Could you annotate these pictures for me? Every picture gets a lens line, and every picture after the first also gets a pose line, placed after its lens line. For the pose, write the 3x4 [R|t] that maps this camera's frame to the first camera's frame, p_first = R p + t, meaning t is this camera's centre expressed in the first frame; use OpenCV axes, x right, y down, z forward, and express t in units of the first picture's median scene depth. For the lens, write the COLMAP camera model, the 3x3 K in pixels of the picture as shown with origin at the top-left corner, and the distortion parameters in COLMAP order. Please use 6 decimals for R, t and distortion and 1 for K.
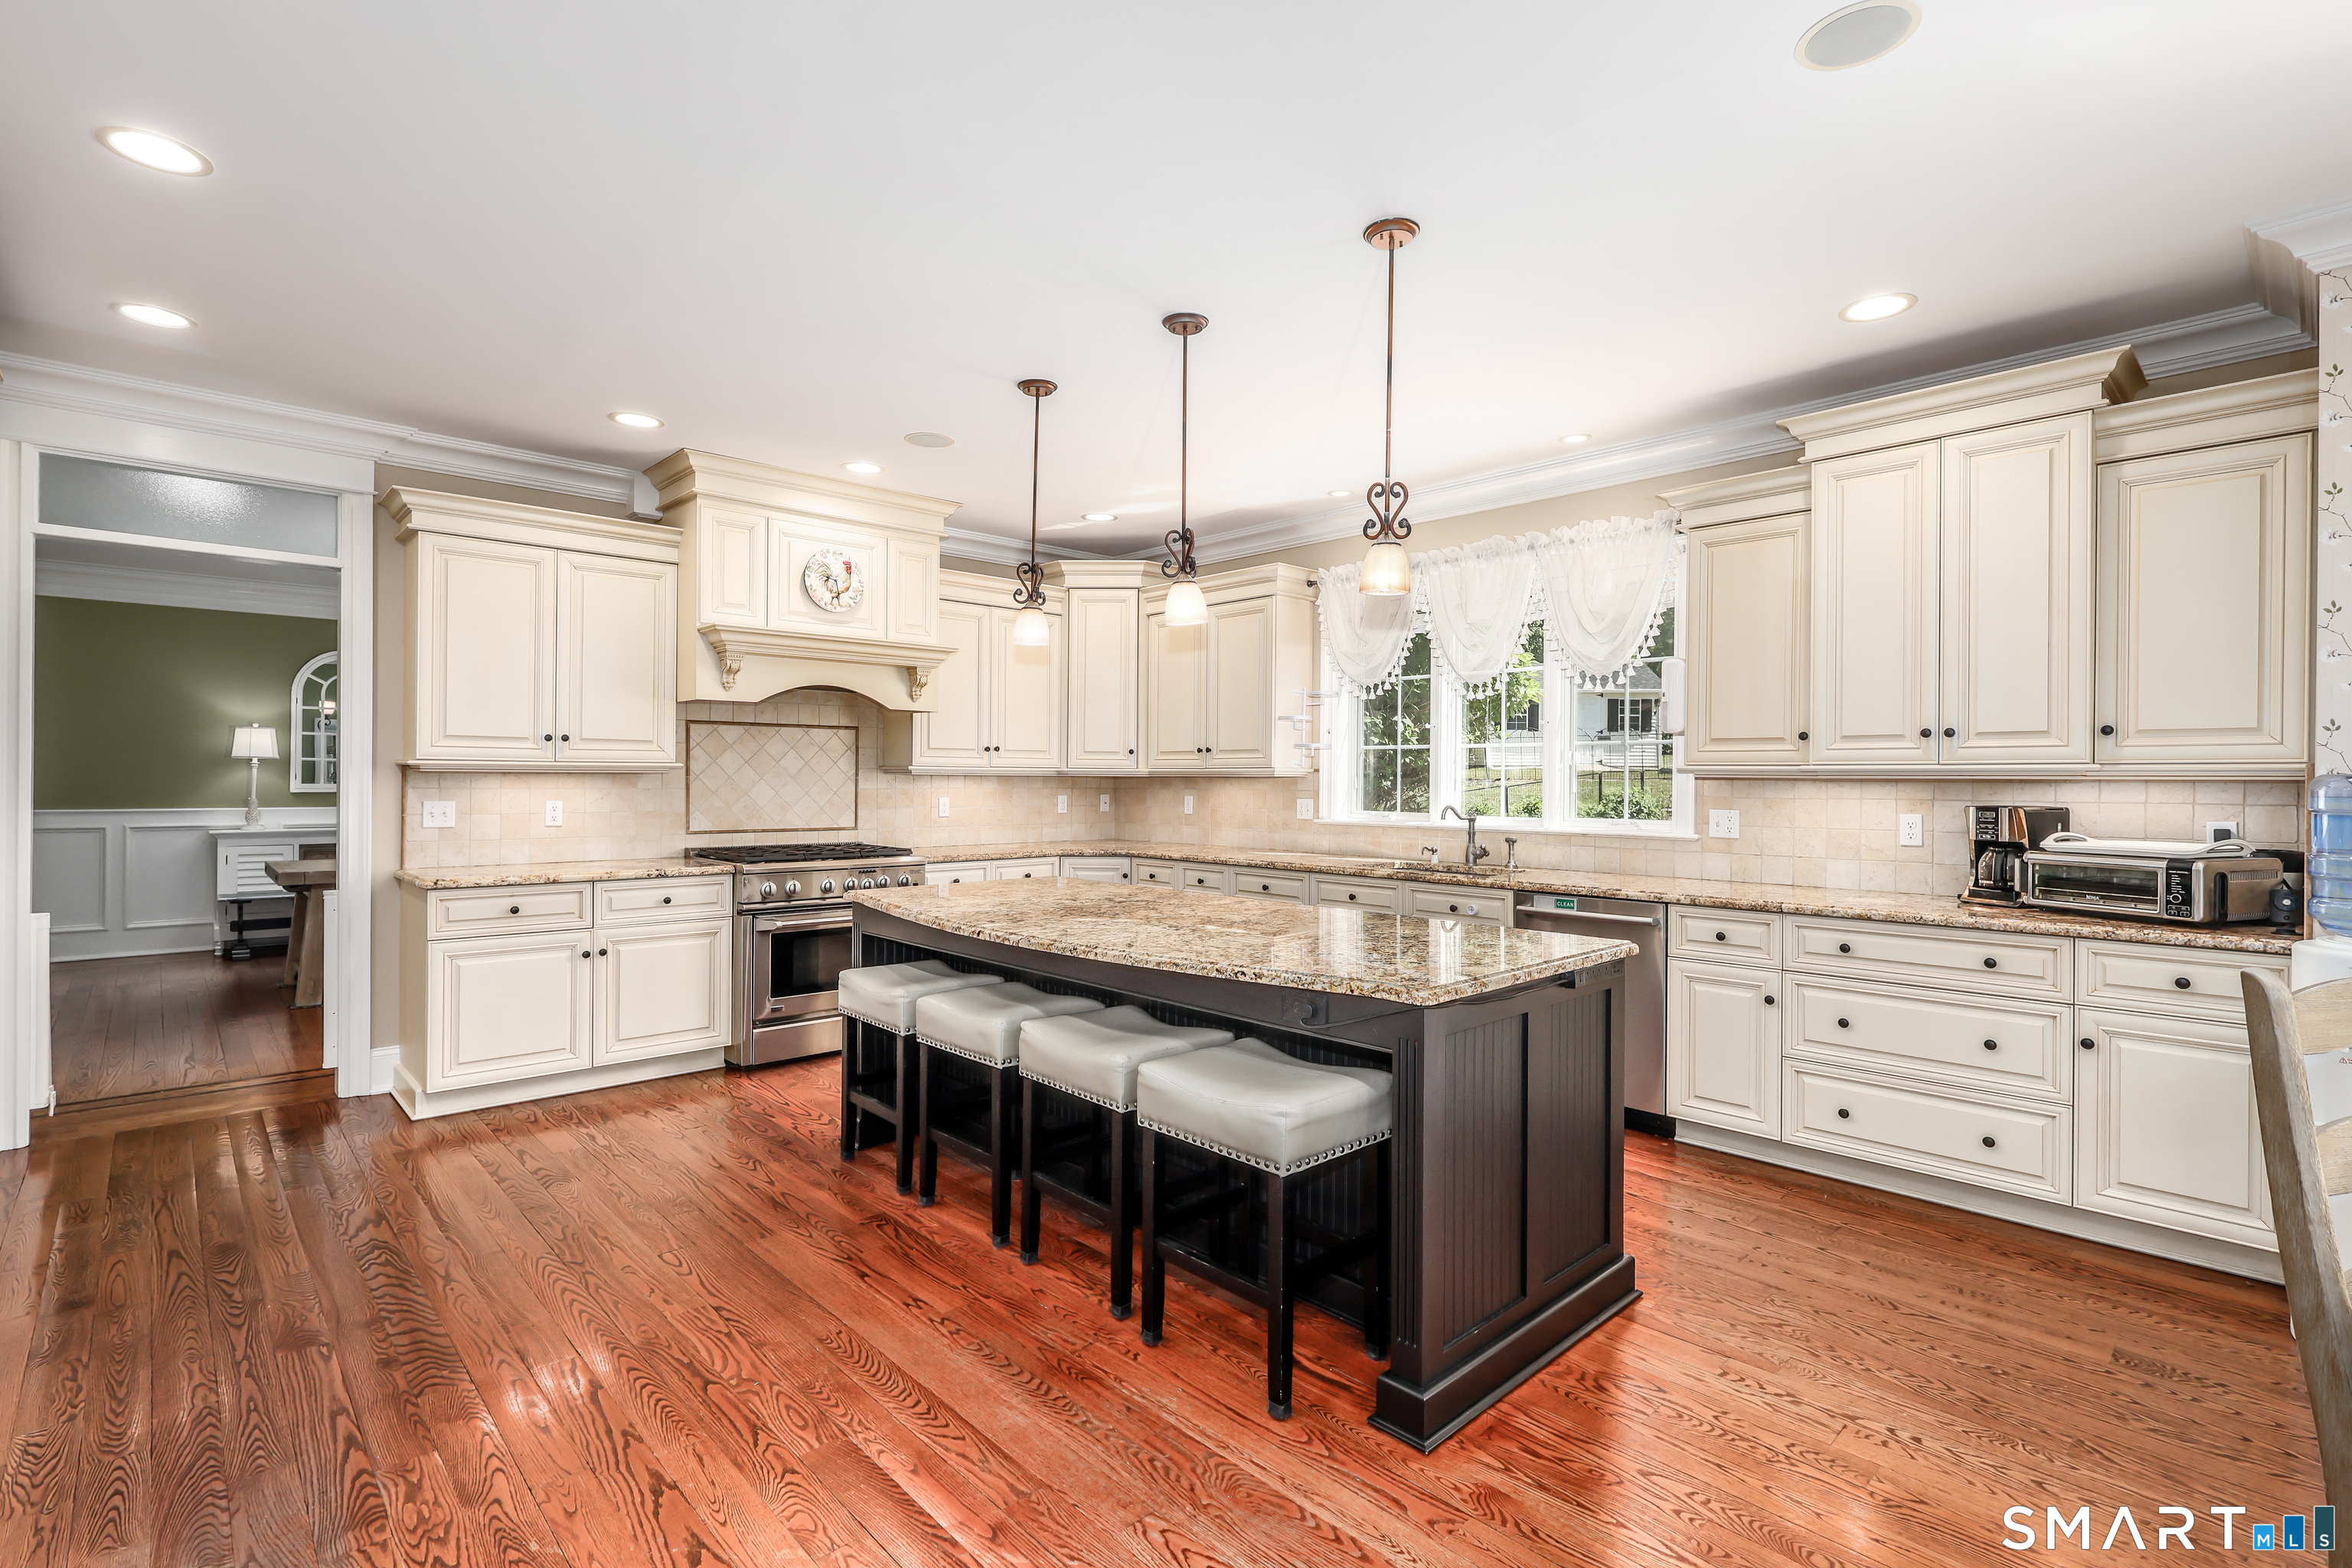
lens RADIAL K [[1089.1, 0, 1176.0], [0, 1089.1, 784.0], [0, 0, 1]] dist [-0.000431, -0.000031]
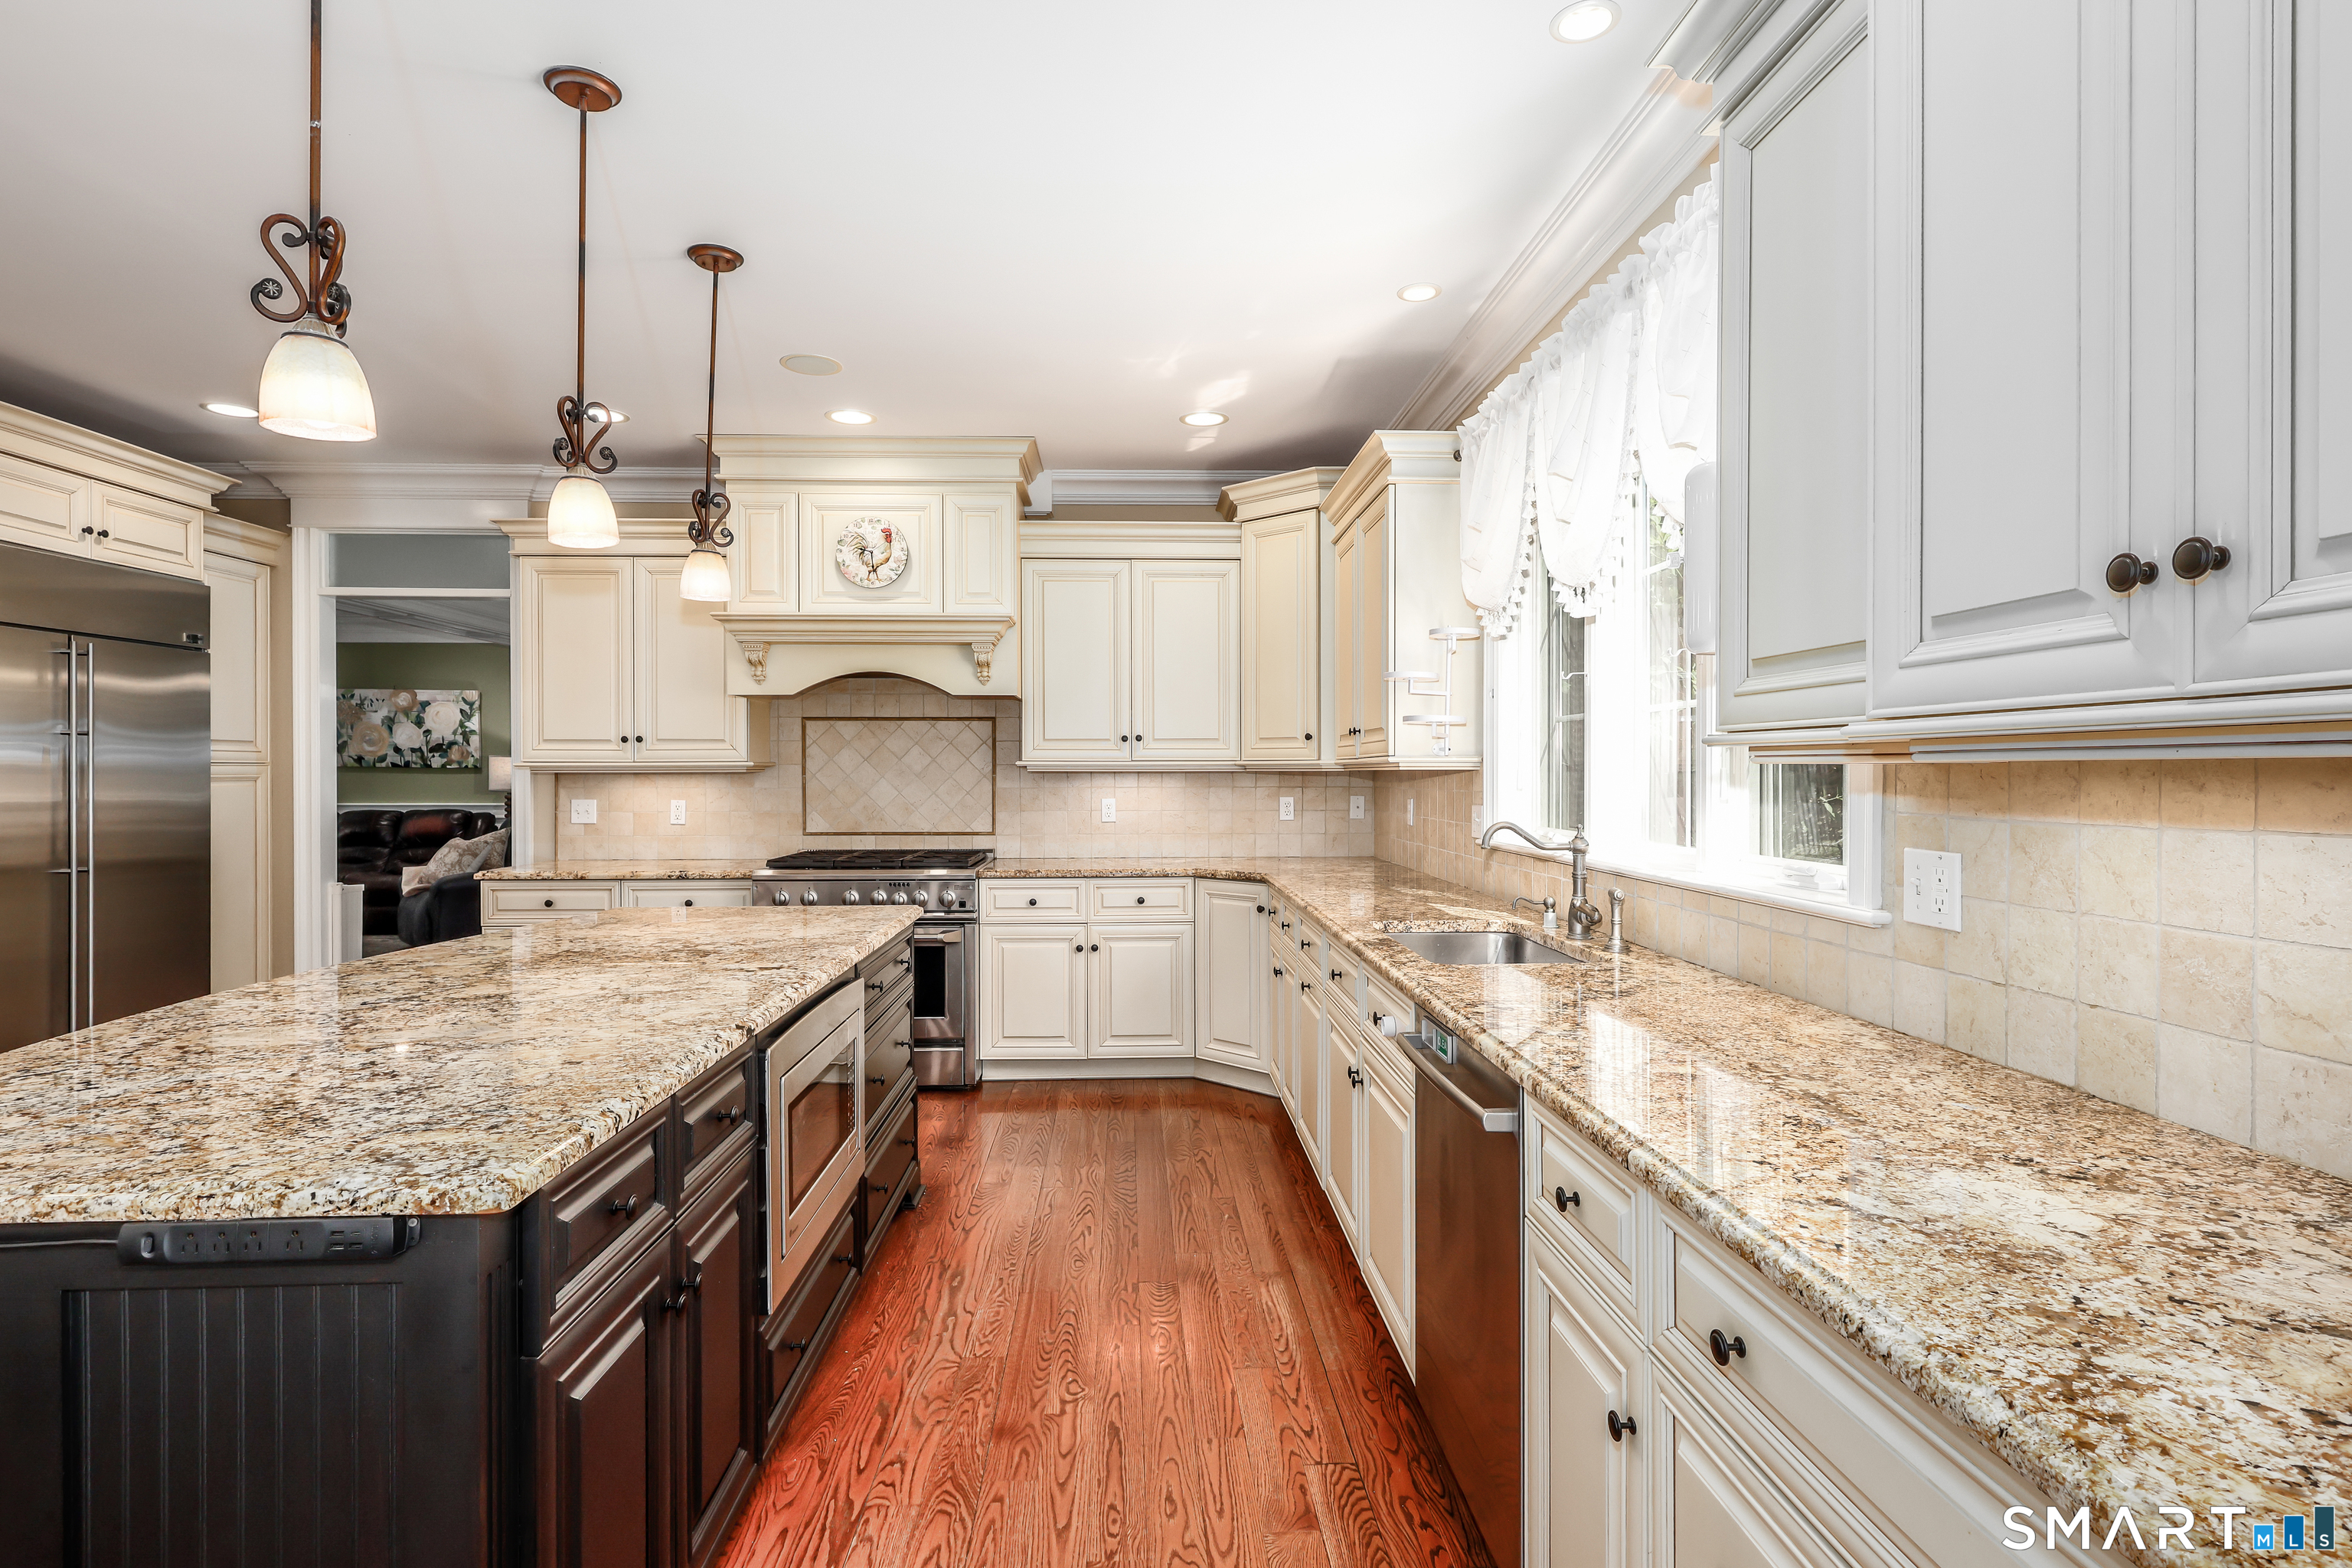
lens RADIAL K [[1143.0, 0, 1176.0], [0, 1143.0, 784.0], [0, 0, 1]] dist [-0.001779, -0.000180]
pose [[0.759723, -0.001227, -0.650245, 0.493854], [0.003263, 0.999993, 0.001926, -0.000273], [0.650238, -0.003585, 0.759722, 0.475444]]
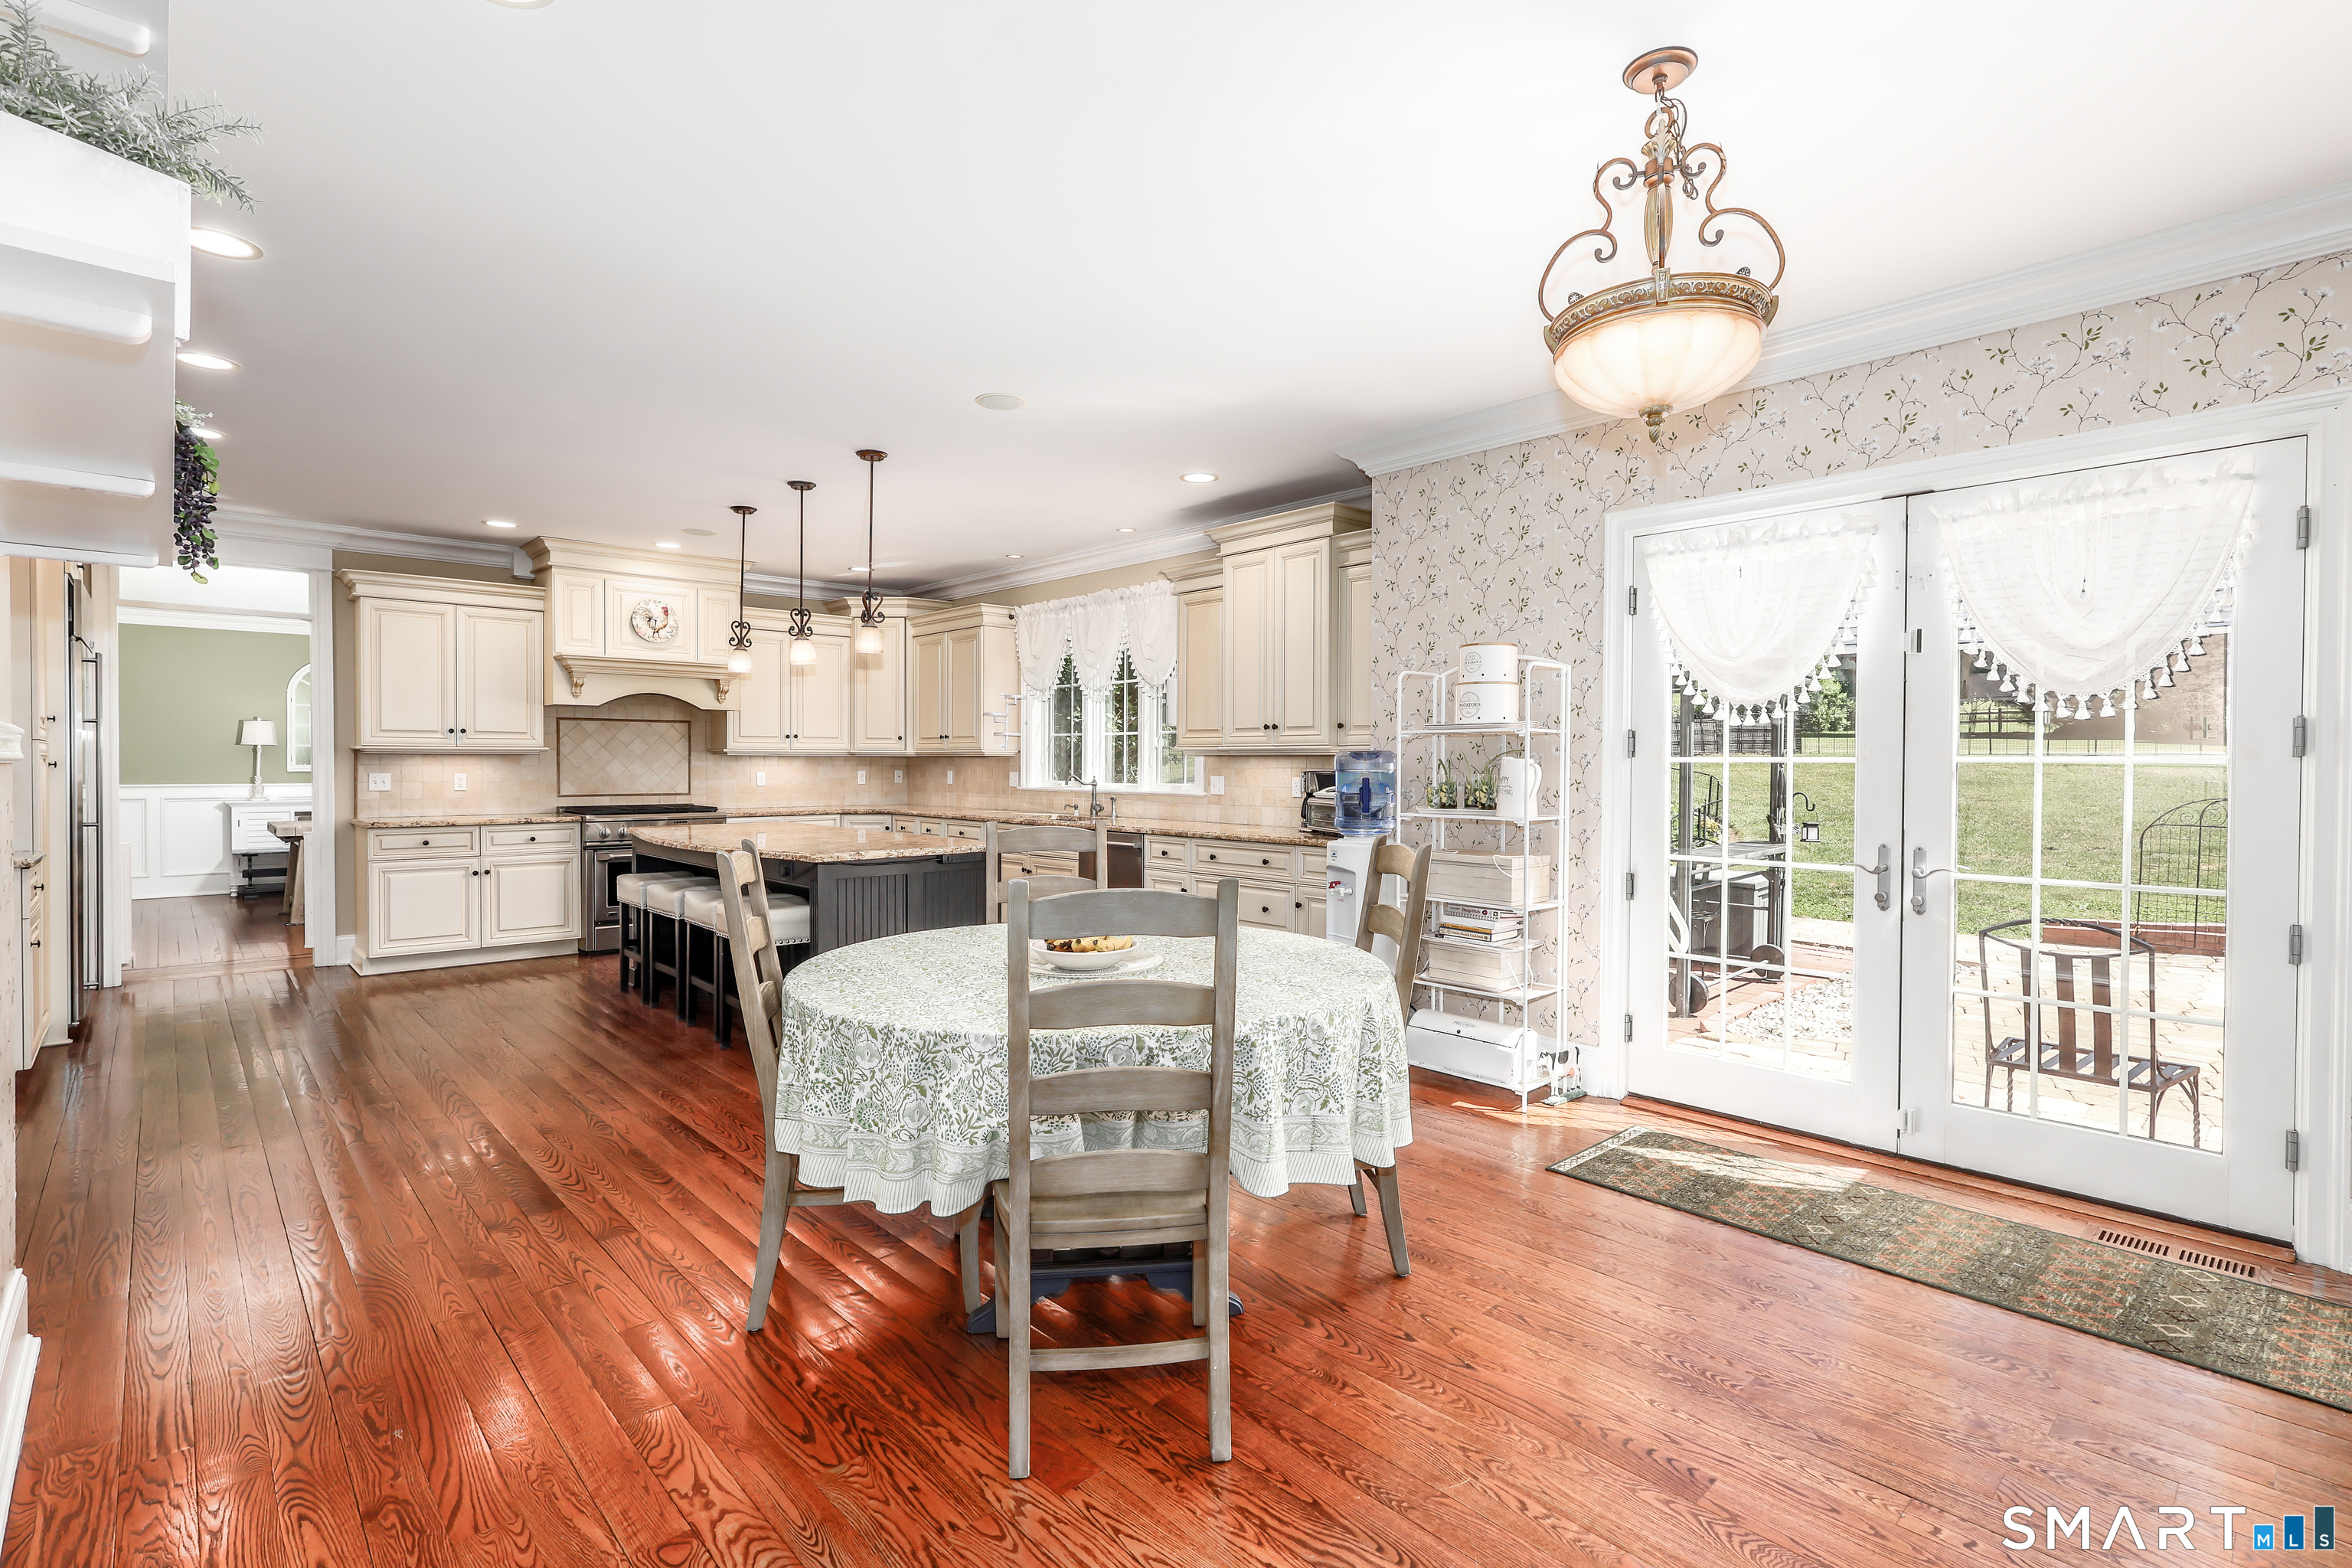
lens RADIAL K [[1089.1, 0, 1176.0], [0, 1089.1, 784.0], [0, 0, 1]] dist [-0.000431, -0.000031]
pose [[0.999981, -0.002551, -0.005568, 0.399898], [0.002636, 0.999880, 0.015289, 0.009906], [0.005528, -0.015304, 0.999868, -0.461248]]
